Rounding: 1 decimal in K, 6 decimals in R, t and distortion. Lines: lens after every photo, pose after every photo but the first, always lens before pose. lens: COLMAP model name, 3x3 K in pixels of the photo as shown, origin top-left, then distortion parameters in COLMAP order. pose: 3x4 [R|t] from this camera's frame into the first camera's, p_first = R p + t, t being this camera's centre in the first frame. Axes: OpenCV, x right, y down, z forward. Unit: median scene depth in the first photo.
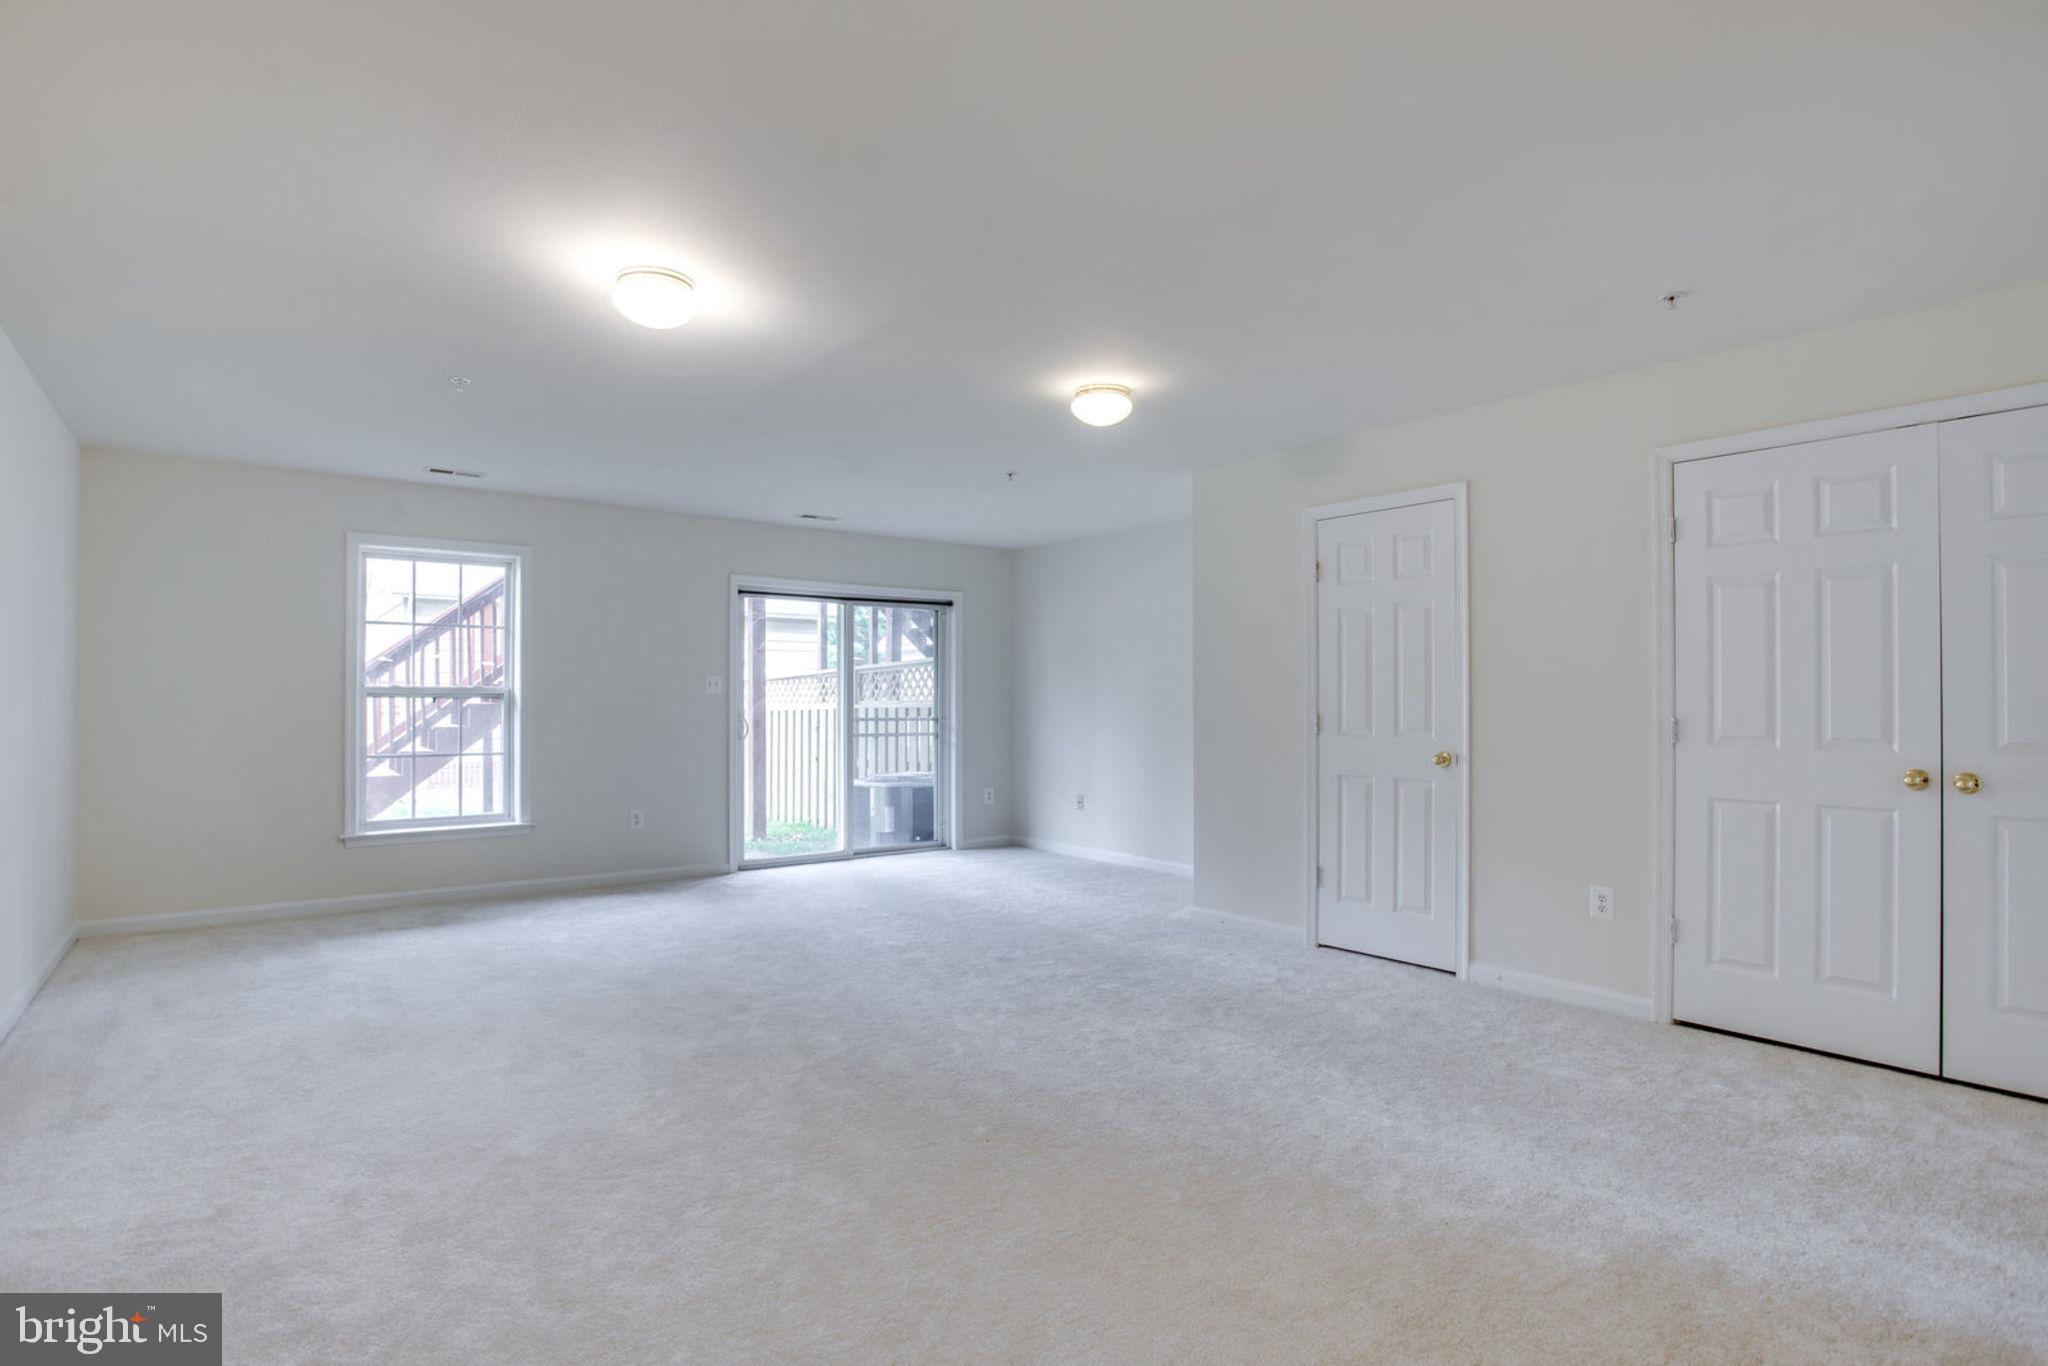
lens RADIAL K [[992.8, 0, 1079.3], [0, 992.8, 698.1], [0, 0, 1]] dist [-0.028821, 0.014392]
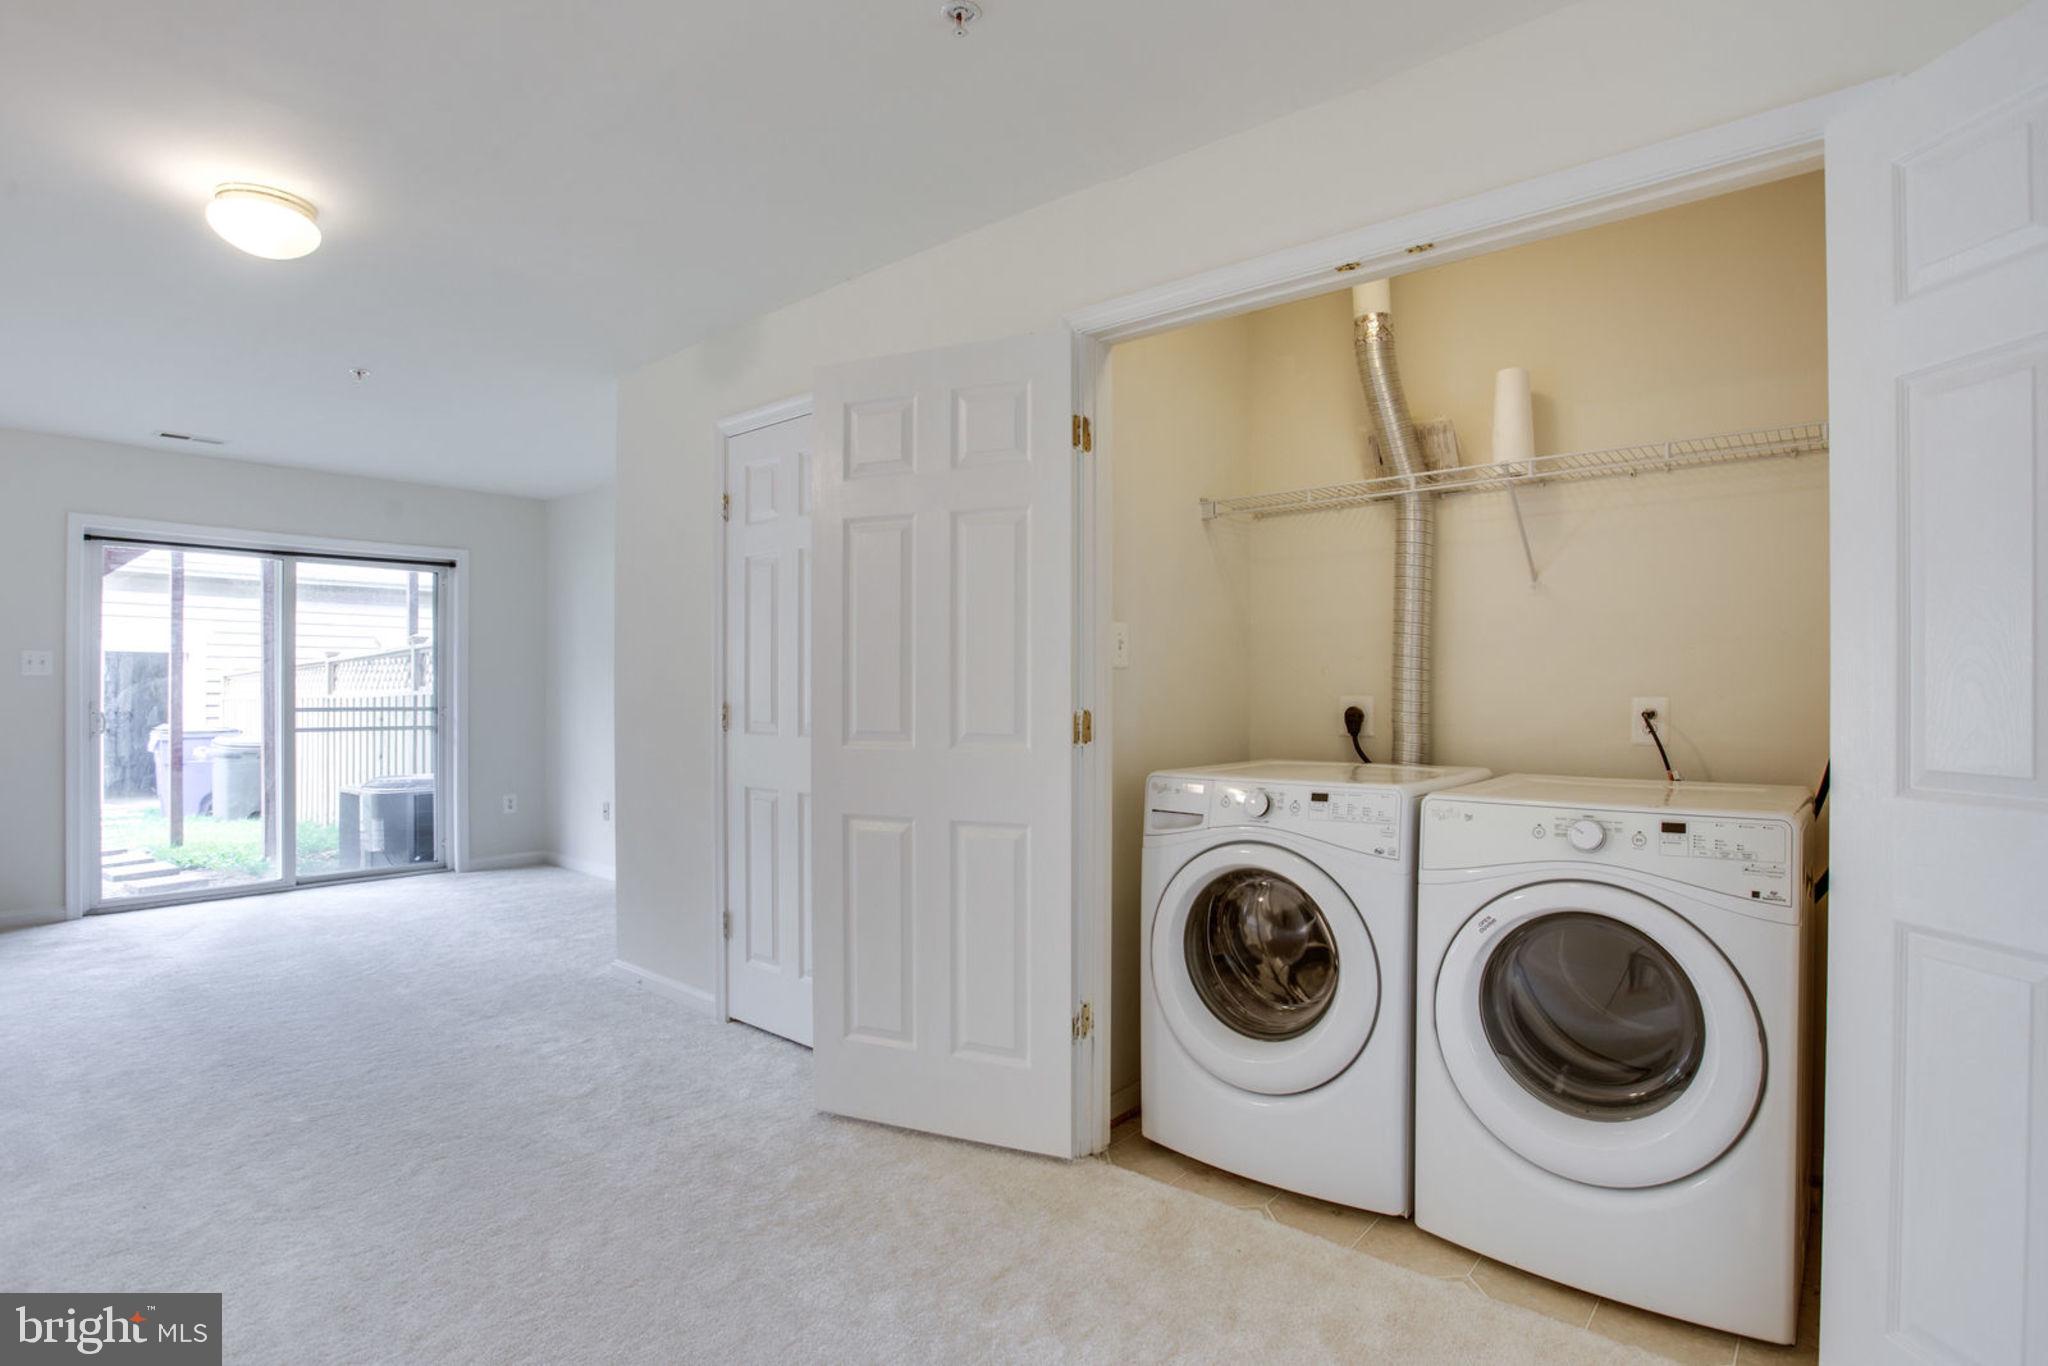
lens RADIAL K [[976.2, 0, 1049.3], [0, 976.2, 679.4], [0, 0, 1]] dist [-0.043255, 0.026931]
pose [[0.986368, 0.003173, 0.164526, 0.228587], [-0.001951, 0.999969, -0.007590, 0.002519], [-0.164545, 0.007165, 0.986344, 0.163688]]
